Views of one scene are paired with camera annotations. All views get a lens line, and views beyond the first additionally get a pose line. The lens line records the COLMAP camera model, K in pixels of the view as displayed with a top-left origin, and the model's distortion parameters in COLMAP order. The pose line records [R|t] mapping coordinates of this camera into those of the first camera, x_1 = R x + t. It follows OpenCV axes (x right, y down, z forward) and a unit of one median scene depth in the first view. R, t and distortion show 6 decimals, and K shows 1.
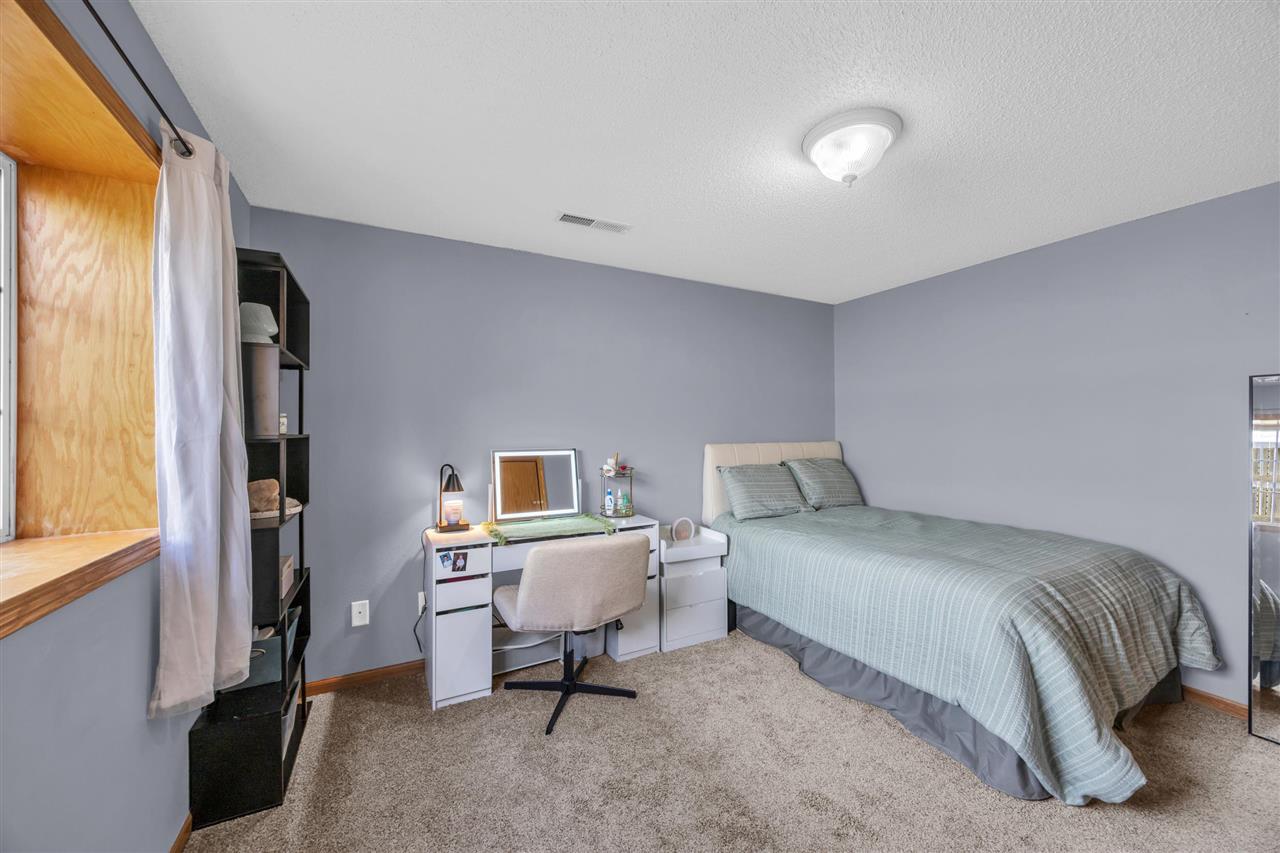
lens RADIAL K [[492.3, 0, 640.0], [0, 492.3, 426.5], [0, 0, 1]] dist [0.001826, 0.000158]
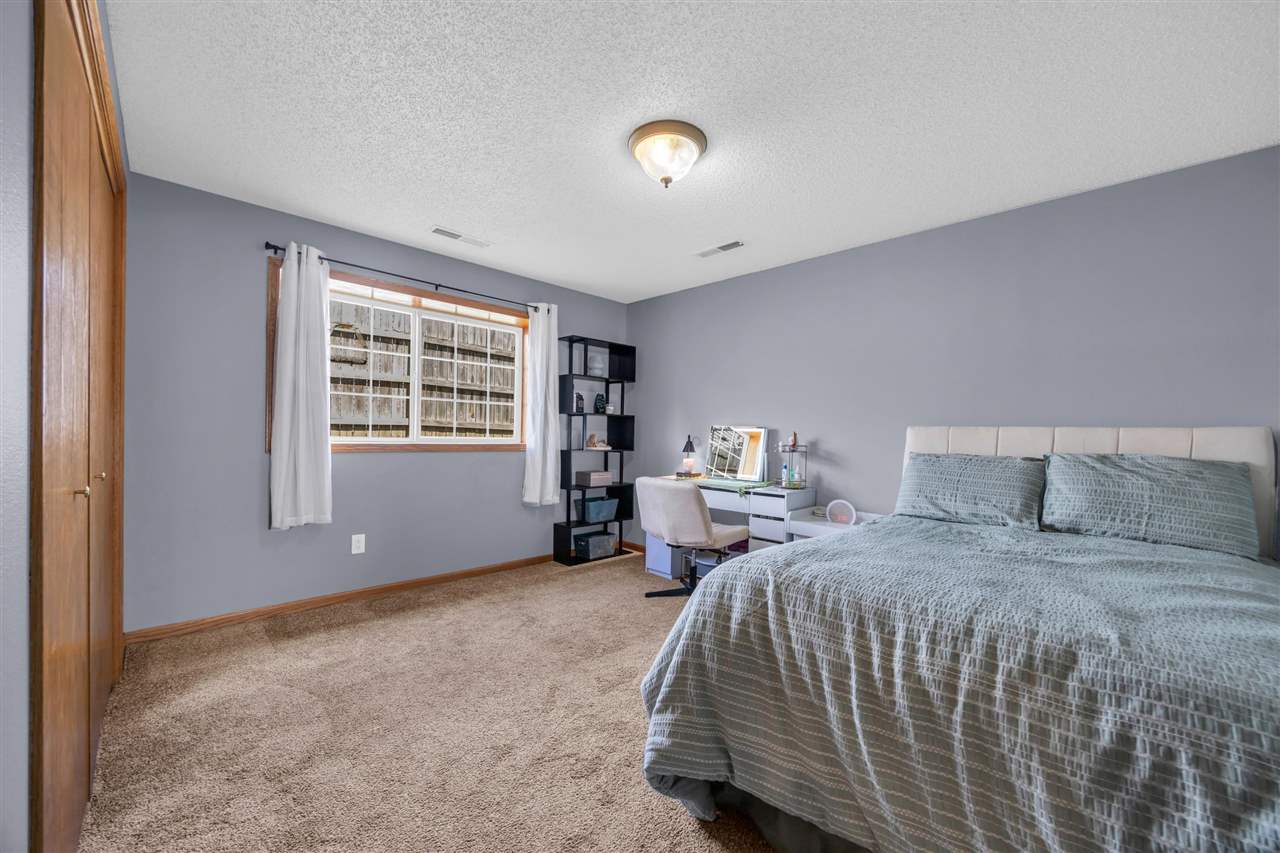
lens RADIAL K [[484.9, 0, 642.7], [0, 484.9, 437.6], [0, 0, 1]] dist [0.000006, -0.000015]
pose [[0.285610, 0.017430, -0.958188, 1.083608], [-0.020561, 0.999716, 0.012057, 0.074080], [0.958125, 0.016257, 0.285887, 0.445387]]
